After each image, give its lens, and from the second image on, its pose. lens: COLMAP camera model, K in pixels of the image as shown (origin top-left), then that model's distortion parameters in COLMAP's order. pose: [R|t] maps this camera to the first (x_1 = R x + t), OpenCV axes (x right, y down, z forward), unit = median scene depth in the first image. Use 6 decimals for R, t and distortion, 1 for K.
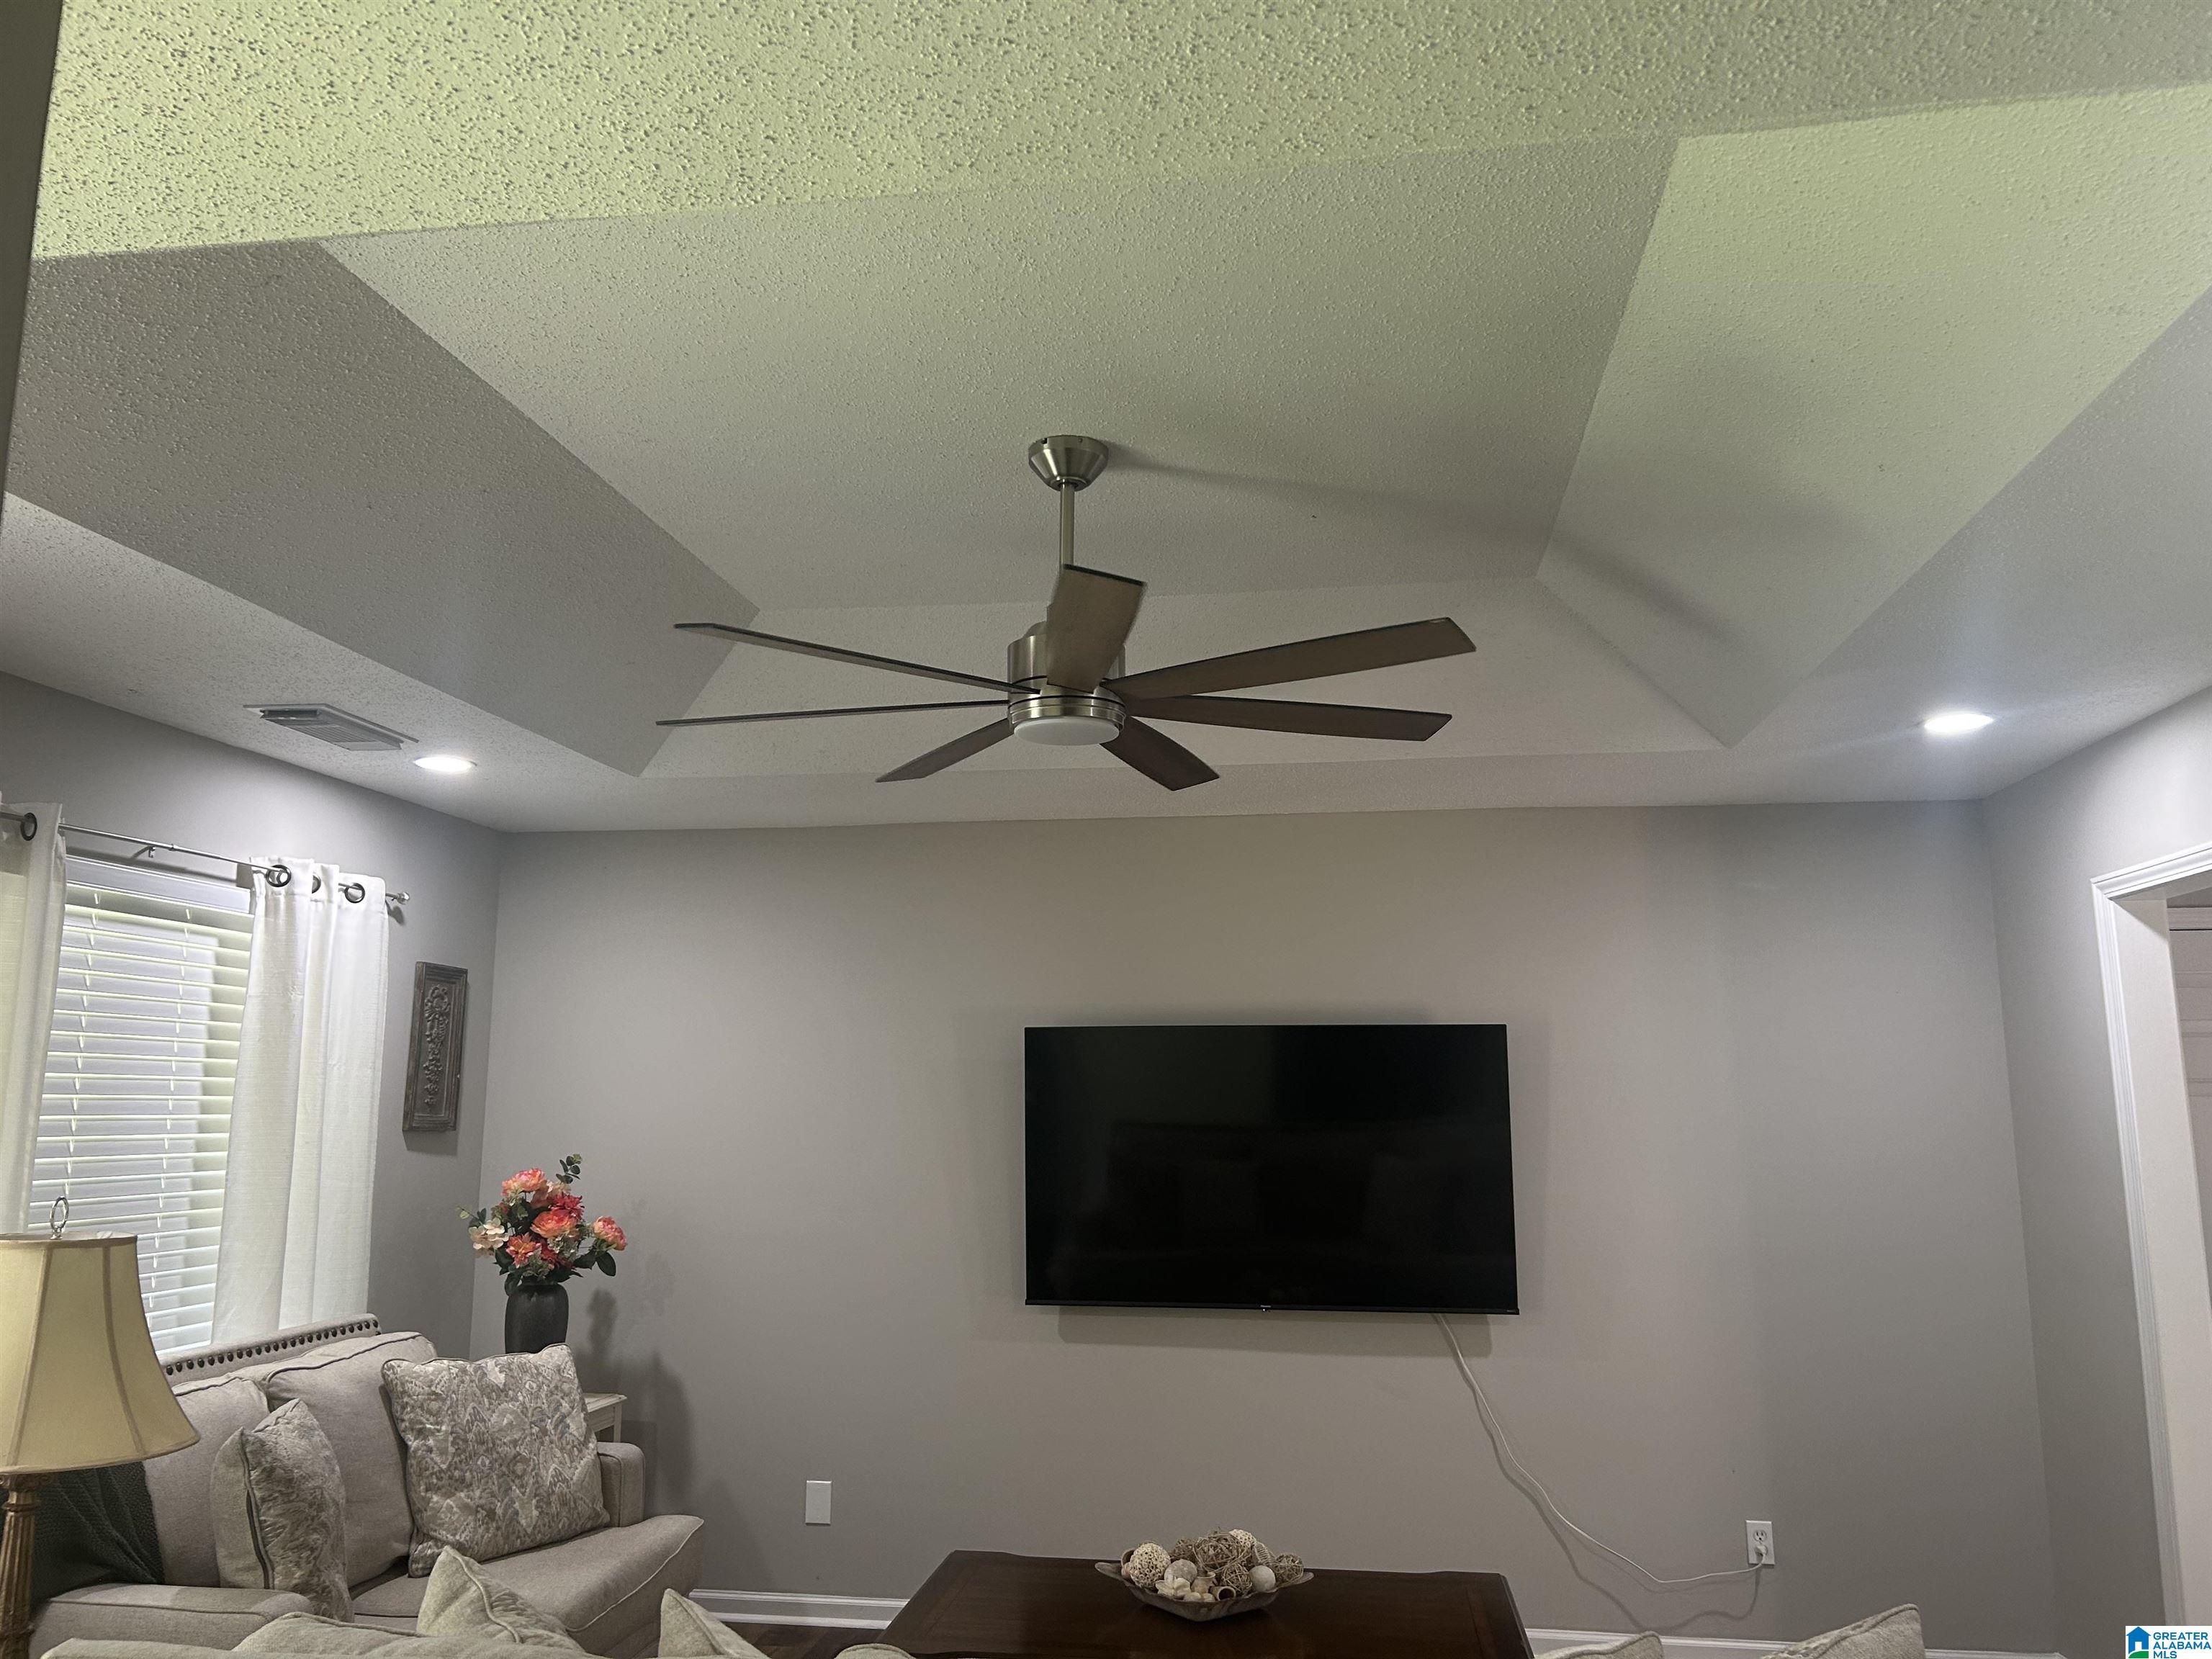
lens RADIAL K [[1673.7, 0, 1109.9], [0, 1673.7, 839.2], [0, 0, 1]] dist [0.042848, -0.048937]
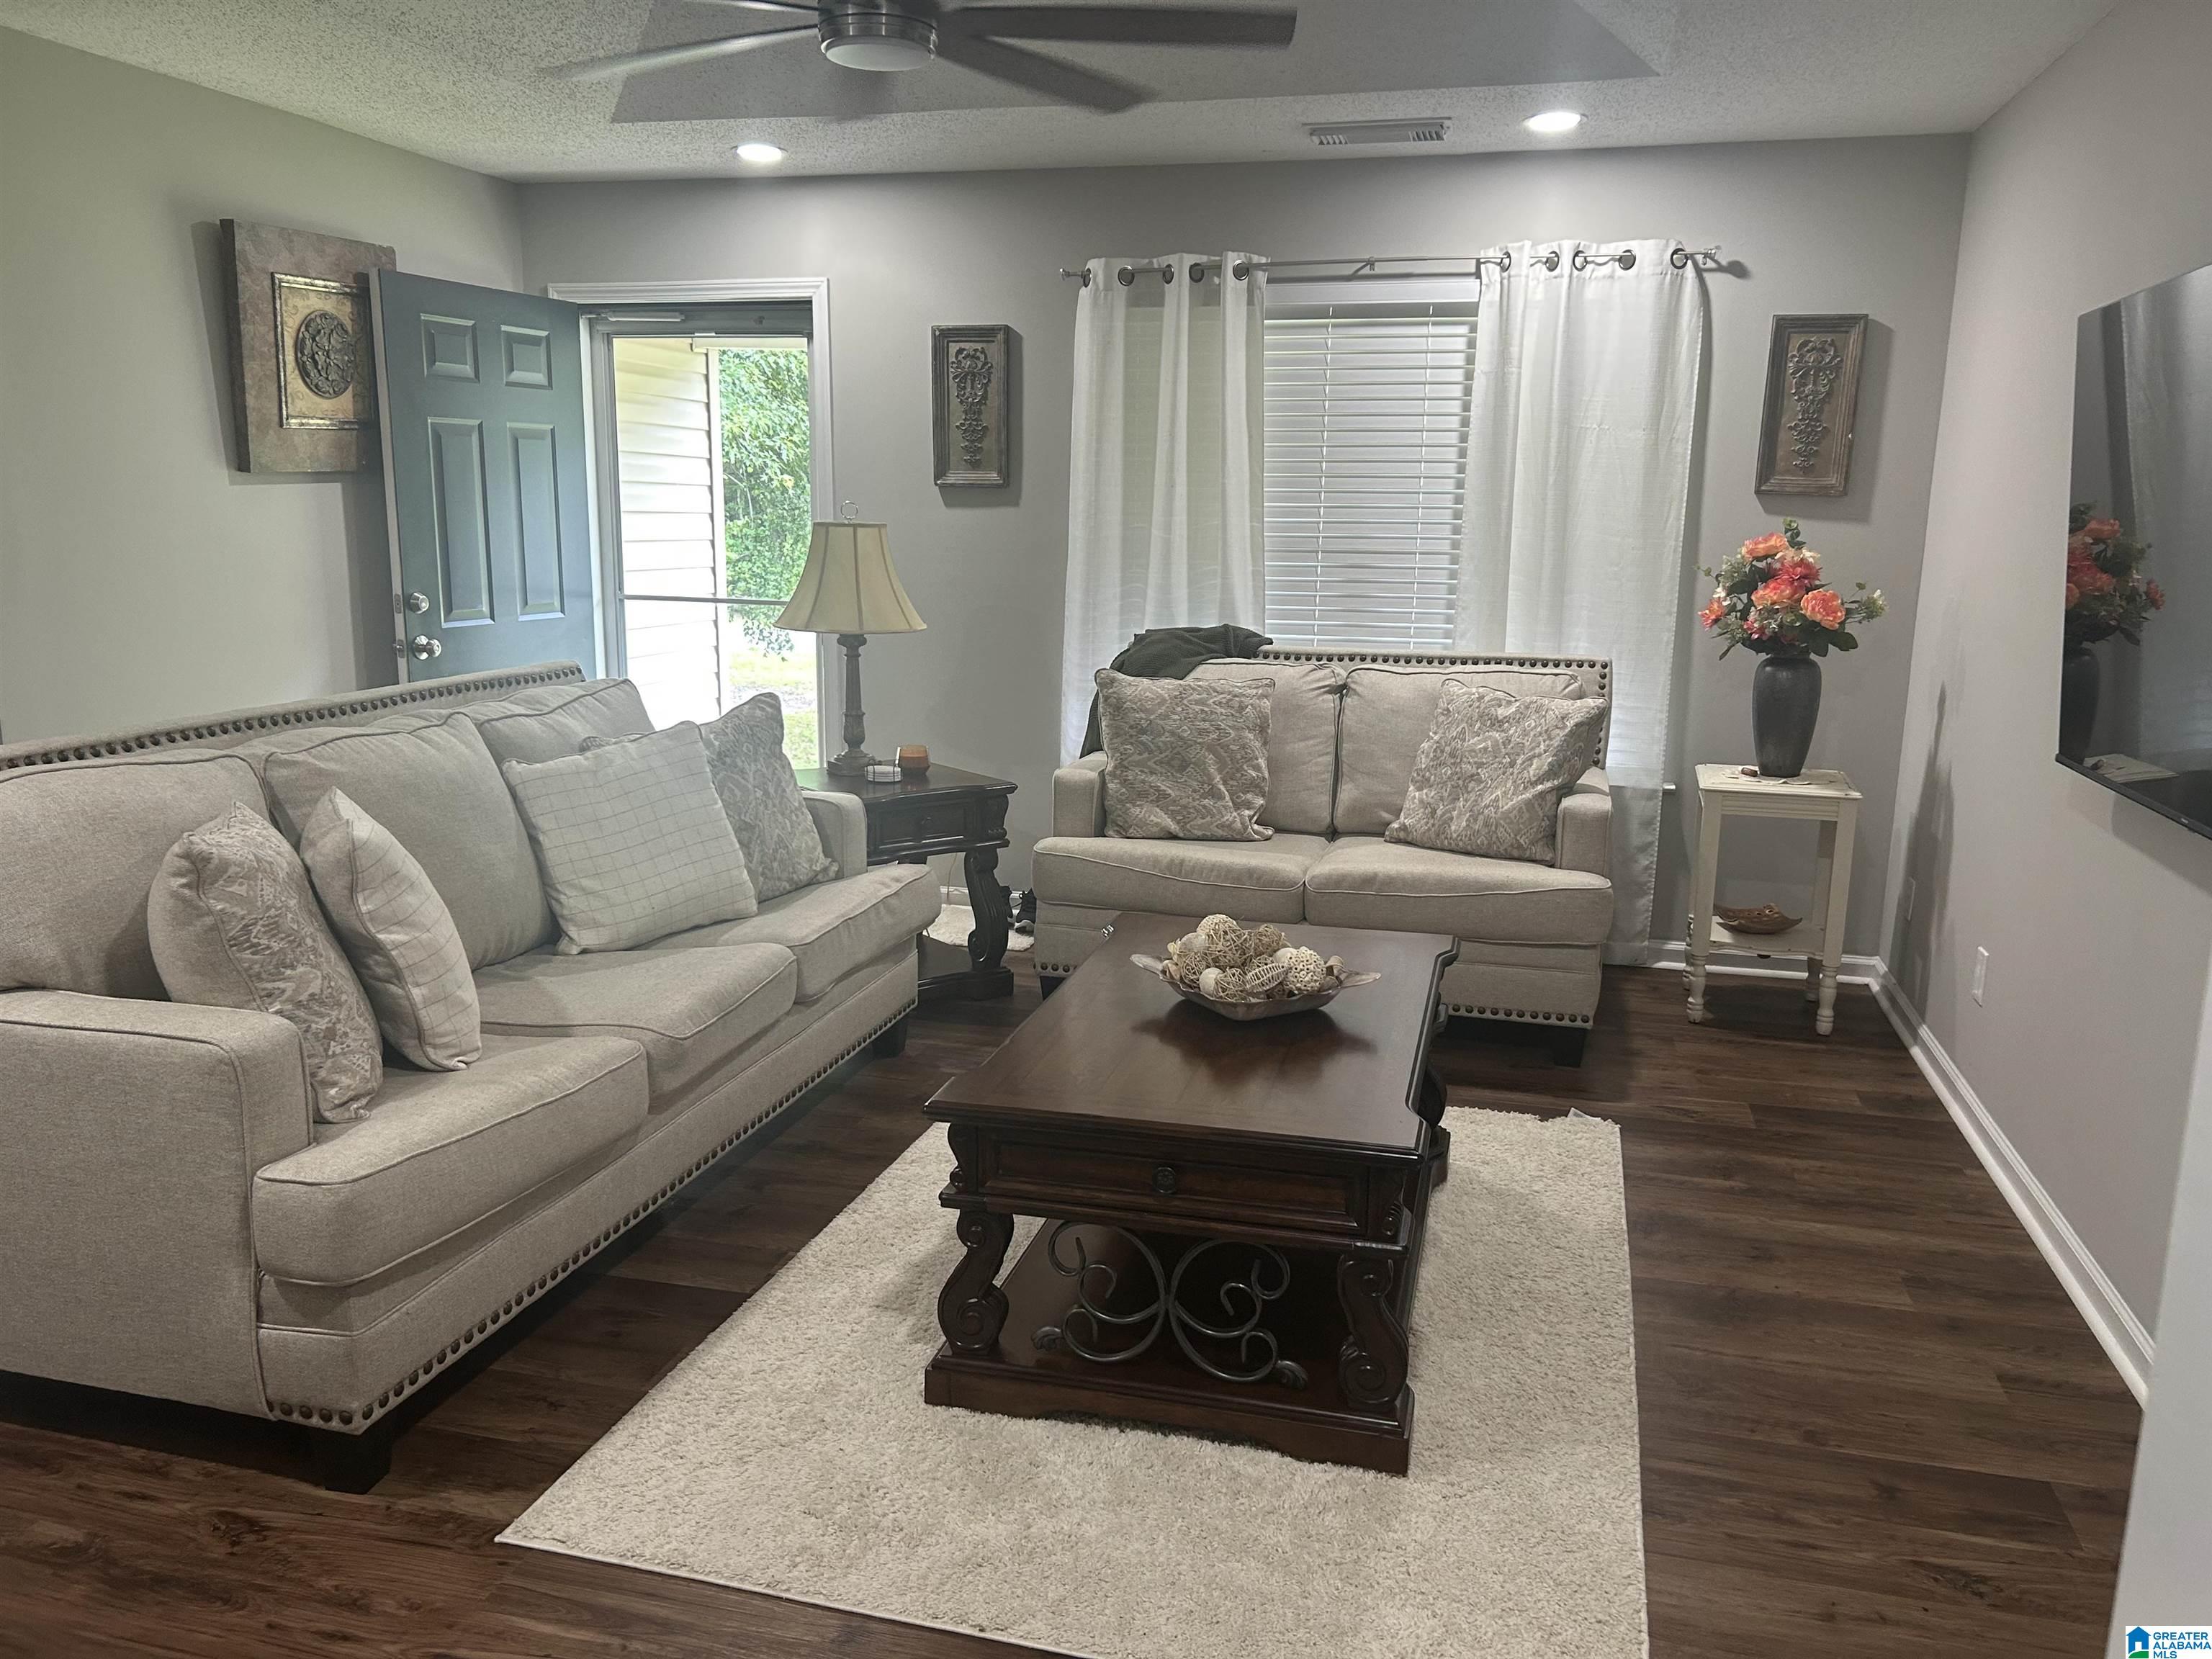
lens RADIAL K [[1657.2, 0, 1140.1], [0, 1657.2, 826.1], [0, 0, 1]] dist [0.052126, -0.061504]
pose [[-0.089674, 0.190459, -0.977591, 0.756187], [0.143032, 0.973834, 0.176607, 0.169992], [0.985647, -0.123990, -0.114569, 0.898784]]
